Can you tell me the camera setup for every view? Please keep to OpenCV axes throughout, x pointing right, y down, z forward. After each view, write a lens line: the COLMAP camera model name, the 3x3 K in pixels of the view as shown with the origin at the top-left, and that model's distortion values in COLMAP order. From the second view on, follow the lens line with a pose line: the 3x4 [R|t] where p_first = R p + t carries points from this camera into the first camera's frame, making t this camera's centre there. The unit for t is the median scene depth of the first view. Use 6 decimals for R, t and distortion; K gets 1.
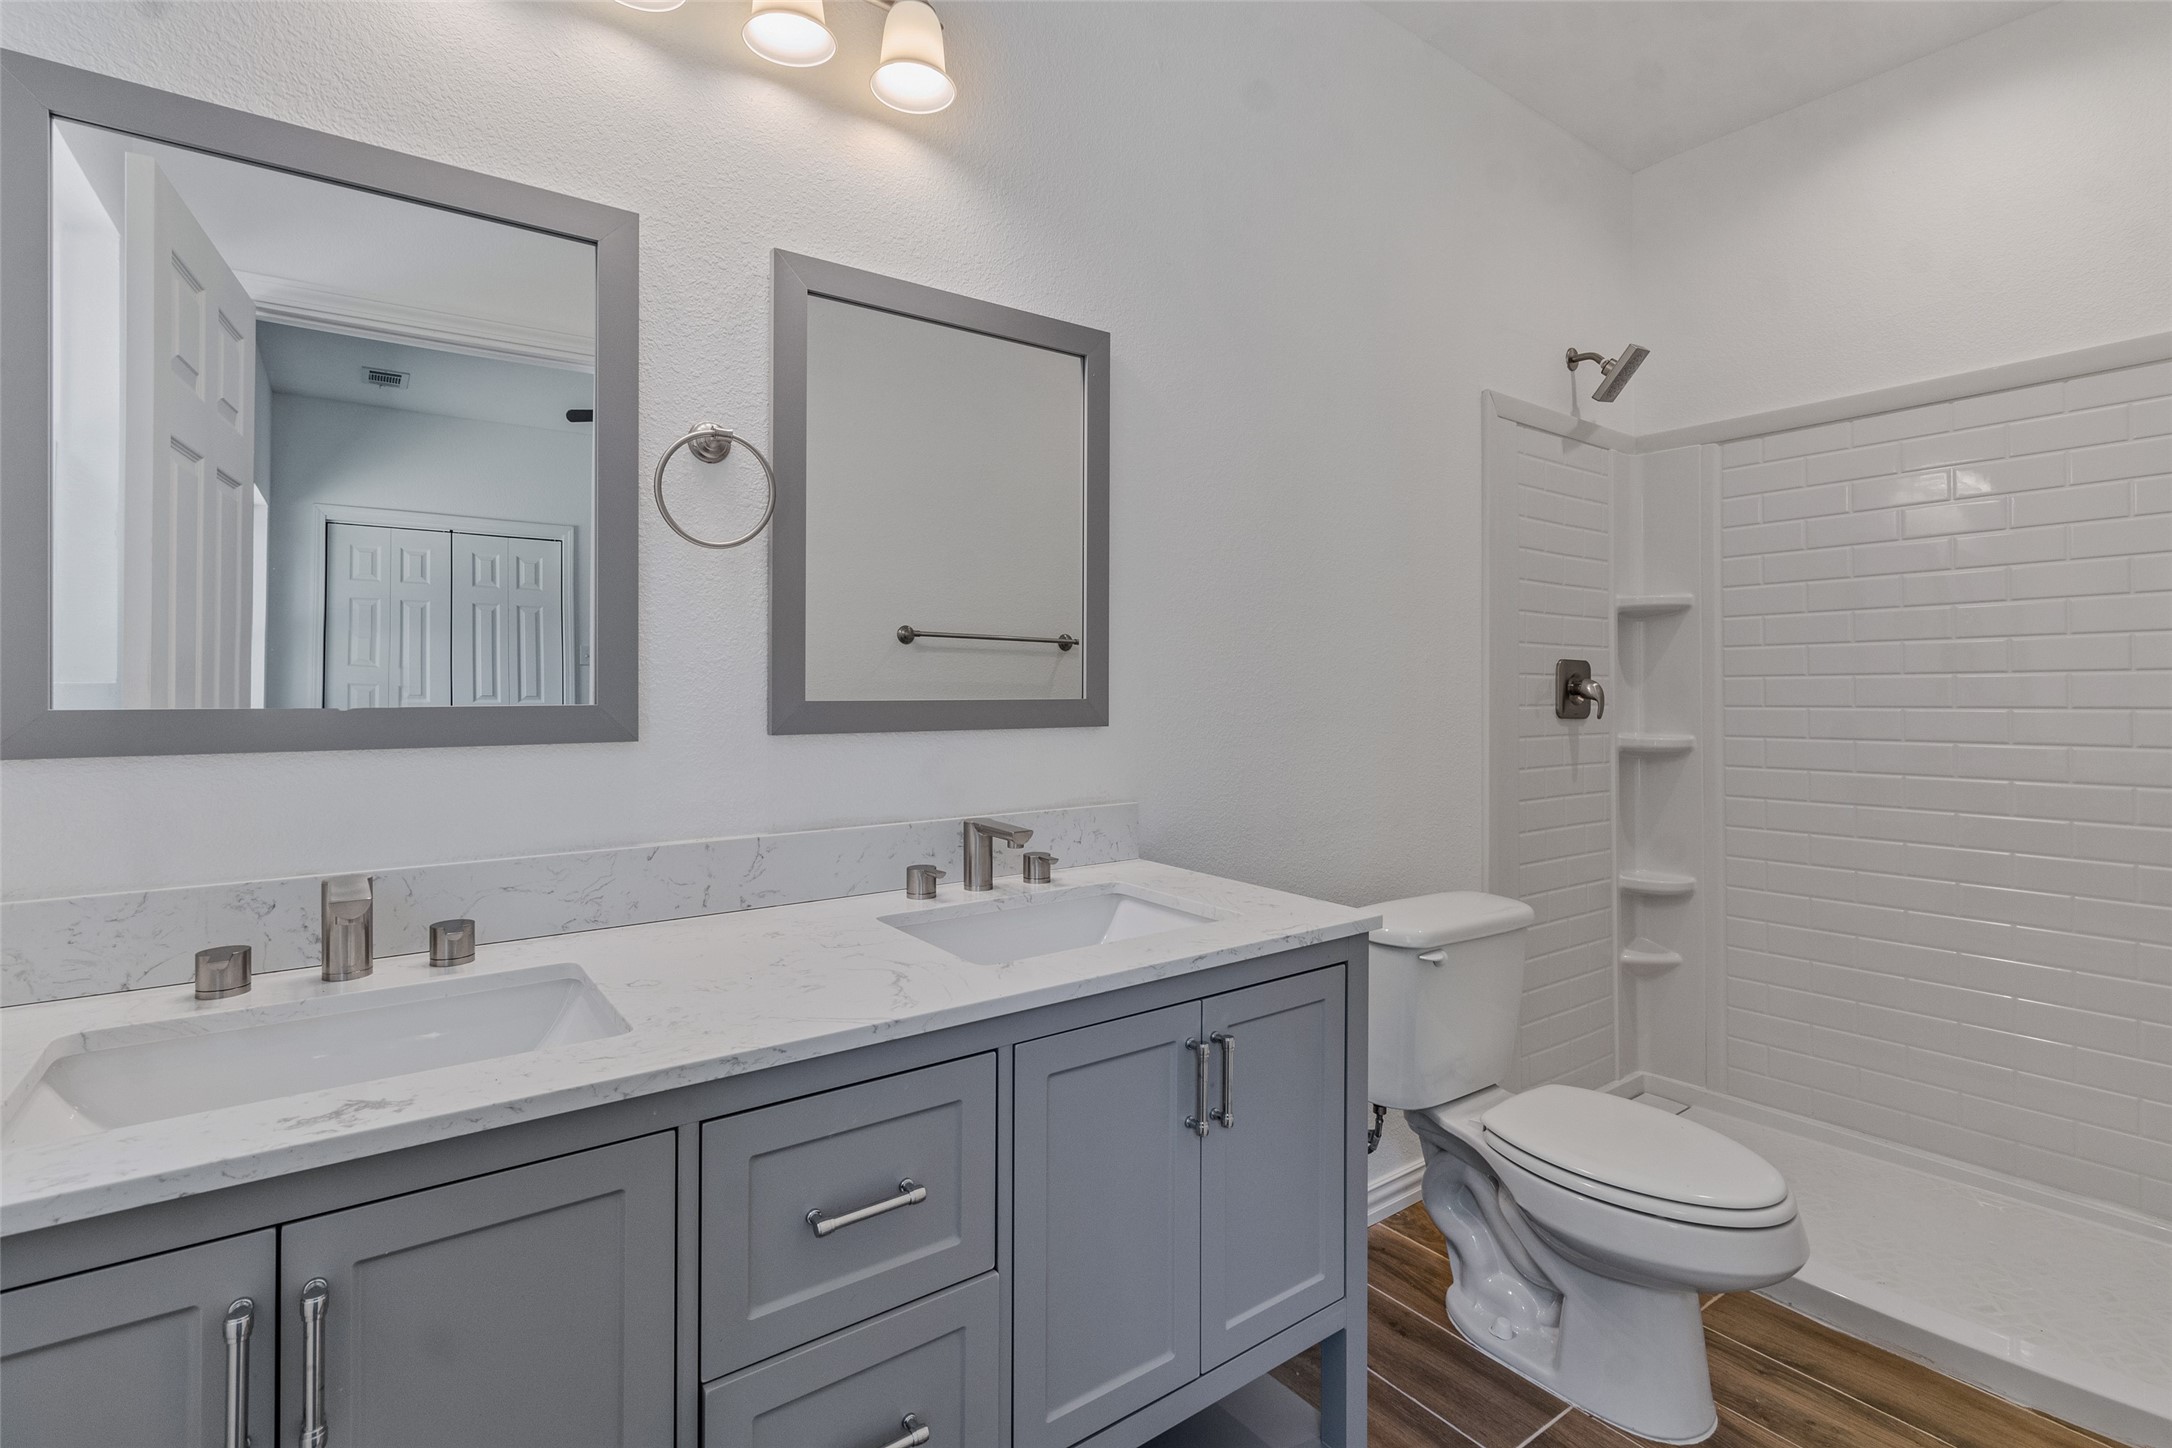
lens RADIAL K [[1028.1, 0, 1074.8], [0, 1028.1, 669.2], [0, 0, 1]] dist [0.003192, 0.000580]
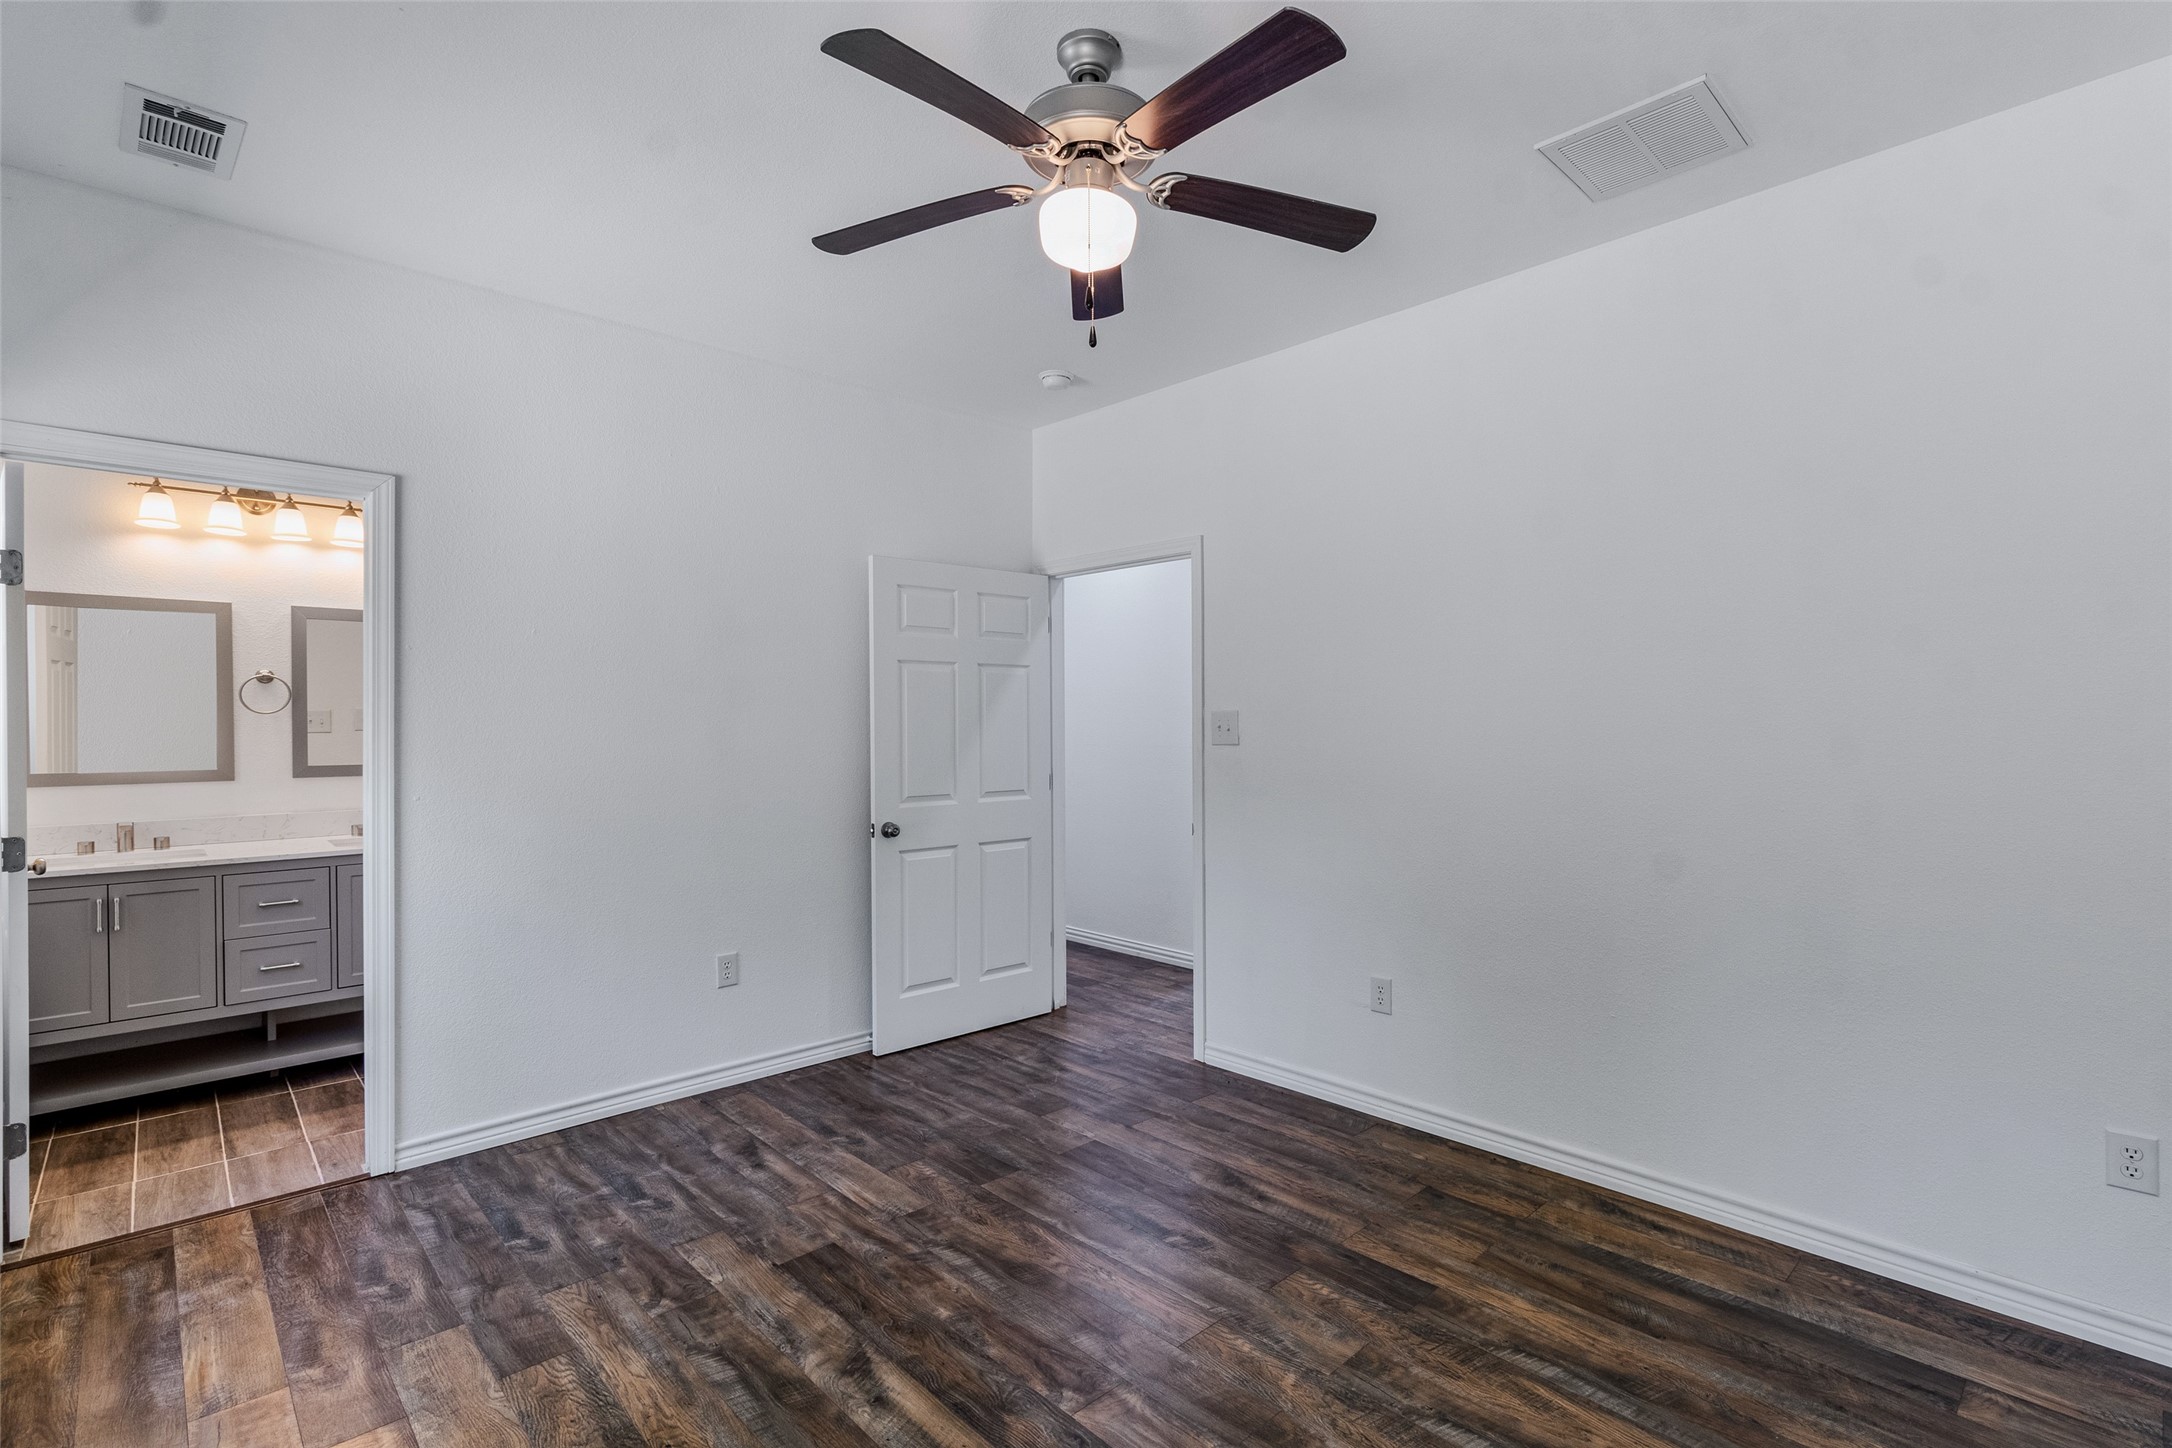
lens RADIAL K [[1028.1, 0, 1082.5], [0, 1028.1, 723.6], [0, 0, 1]] dist [0.003192, 0.000580]
pose [[0.992753, -0.004799, 0.120077, 1.594605], [0.002730, 0.999845, 0.017391, -0.135188], [-0.120142, -0.016937, 0.992612, -2.170562]]
